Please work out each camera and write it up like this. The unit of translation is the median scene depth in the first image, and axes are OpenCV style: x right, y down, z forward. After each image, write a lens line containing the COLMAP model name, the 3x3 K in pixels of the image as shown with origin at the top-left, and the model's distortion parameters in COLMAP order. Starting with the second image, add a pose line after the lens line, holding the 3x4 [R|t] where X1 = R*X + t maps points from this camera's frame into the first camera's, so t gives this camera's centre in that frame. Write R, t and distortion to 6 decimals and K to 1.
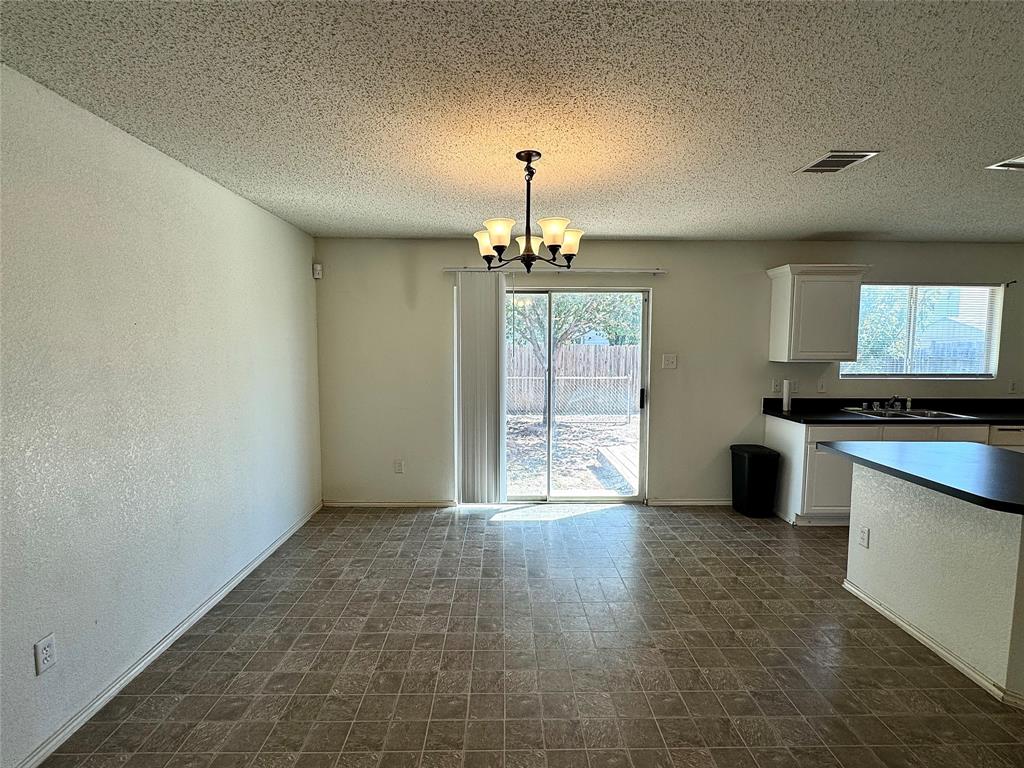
lens RADIAL K [[498.9, 0, 512.2], [0, 498.9, 392.9], [0, 0, 1]] dist [-0.001924, 0.000846]
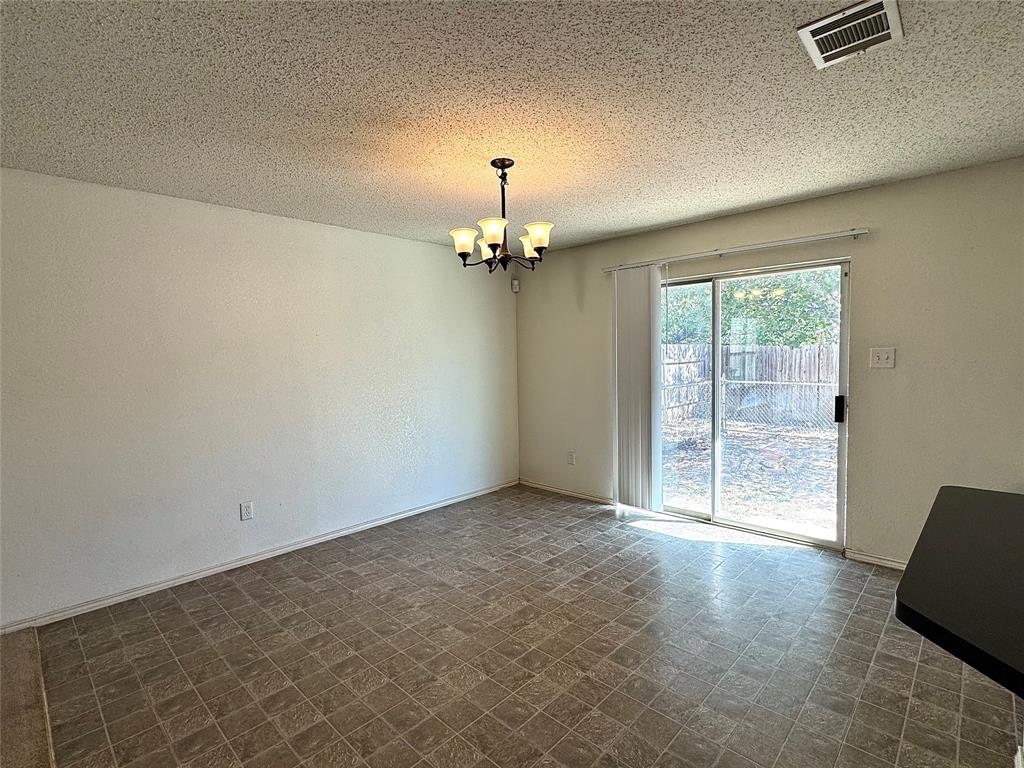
lens RADIAL K [[498.9, 0, 512.4], [0, 498.9, 391.3], [0, 0, 1]] dist [-0.001924, 0.000846]
pose [[0.707822, 0.035216, -0.705513, 0.446698], [-0.048013, 0.998845, 0.001687, 0.007604], [0.704758, 0.032679, 0.708695, 0.144028]]
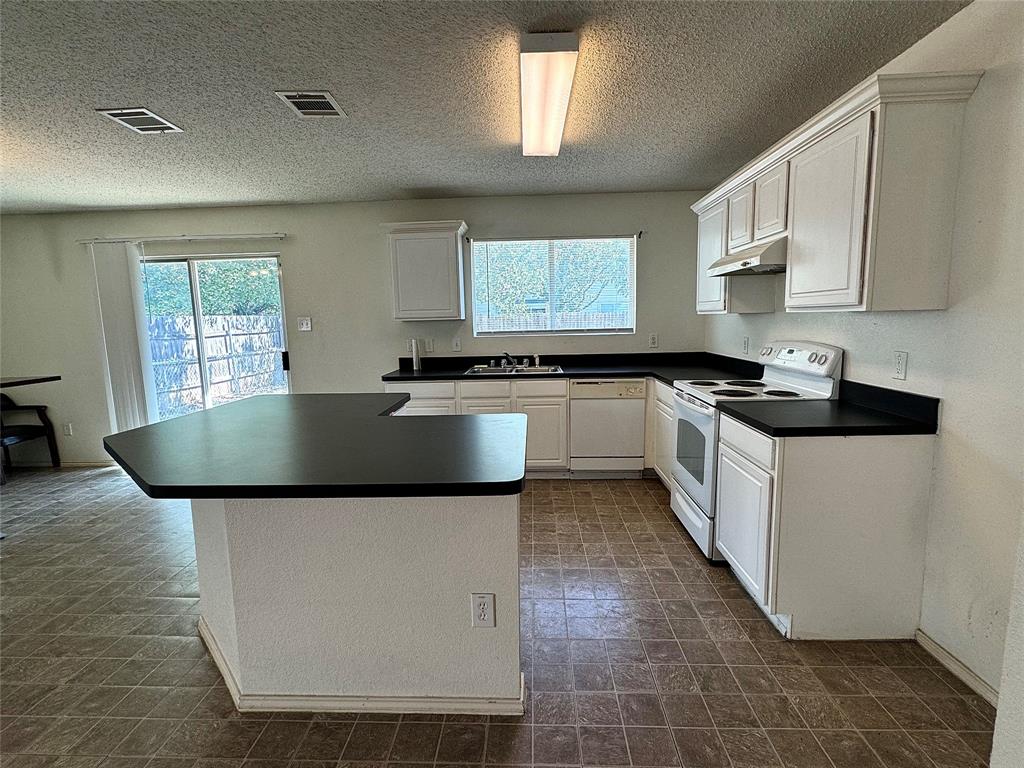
lens RADIAL K [[498.9, 0, 503.9], [0, 498.9, 383.3], [0, 0, 1]] dist [-0.001924, 0.000846]
pose [[0.997005, -0.017508, -0.075335, 0.805500], [0.019853, 0.999337, 0.030504, 0.036227], [0.074751, -0.031908, 0.996692, 0.004917]]
